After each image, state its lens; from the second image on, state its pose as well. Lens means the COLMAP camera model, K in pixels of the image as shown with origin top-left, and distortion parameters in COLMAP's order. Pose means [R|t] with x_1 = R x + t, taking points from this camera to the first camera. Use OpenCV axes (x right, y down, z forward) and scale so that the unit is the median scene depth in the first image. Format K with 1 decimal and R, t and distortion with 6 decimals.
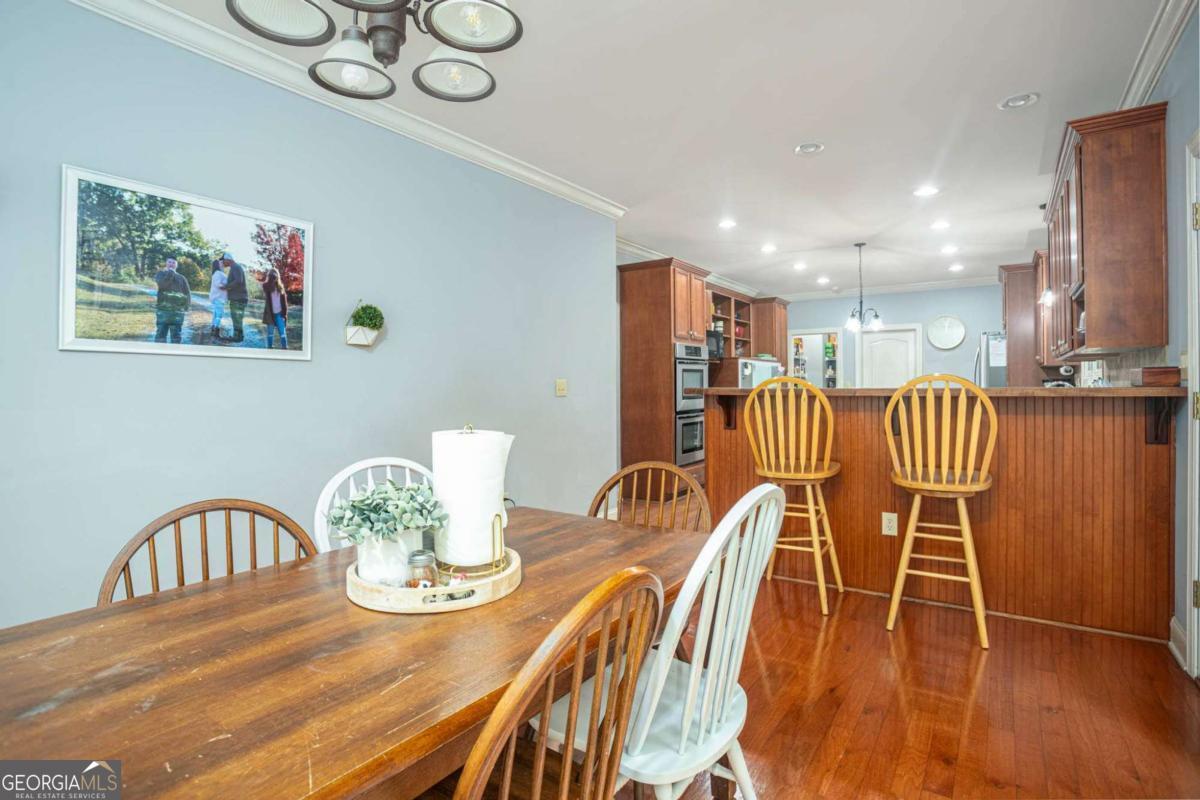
lens RADIAL K [[593.4, 0, 593.8], [0, 593.4, 396.5], [0, 0, 1]] dist [-0.043416, 0.000449]
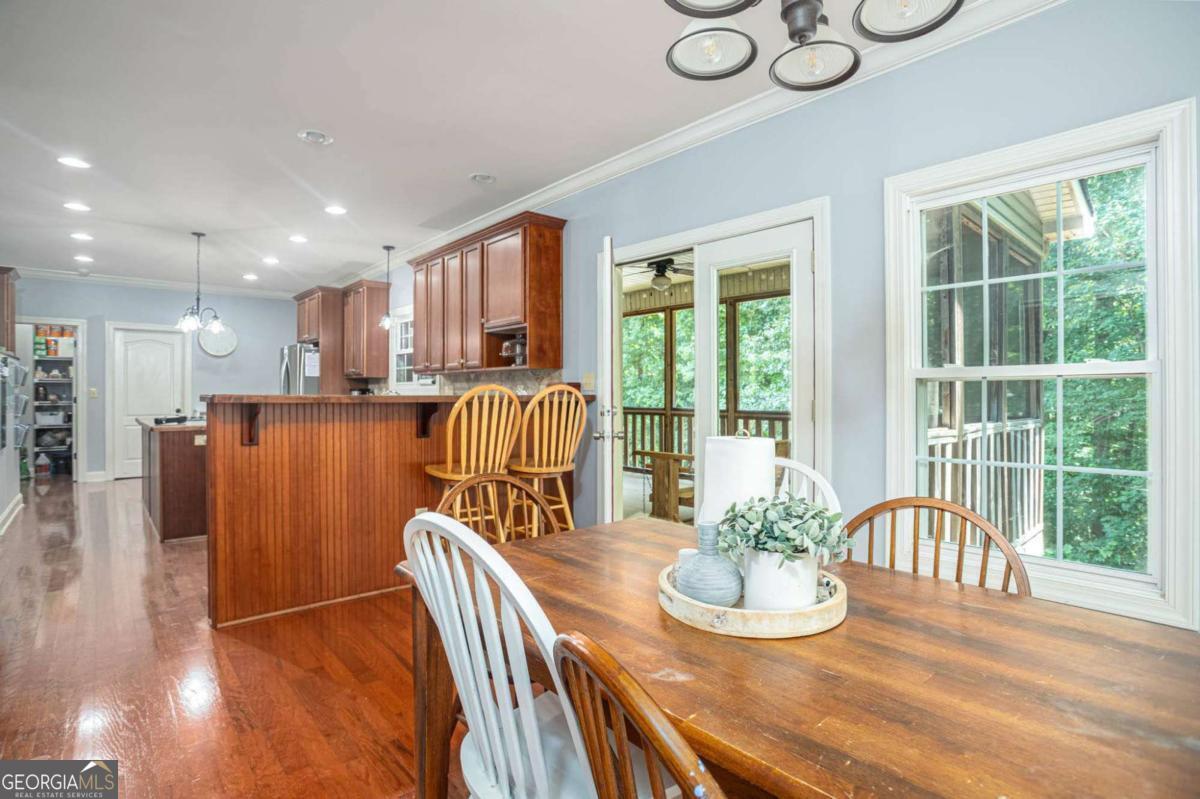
lens RADIAL K [[593.4, 0, 593.8], [0, 593.4, 396.0], [0, 0, 1]] dist [-0.043416, 0.000449]
pose [[0.233078, 0.001425, 0.972457, -0.451344], [0.013218, 0.999902, -0.004634, -0.003133], [-0.972368, 0.013934, 0.233036, 0.374567]]
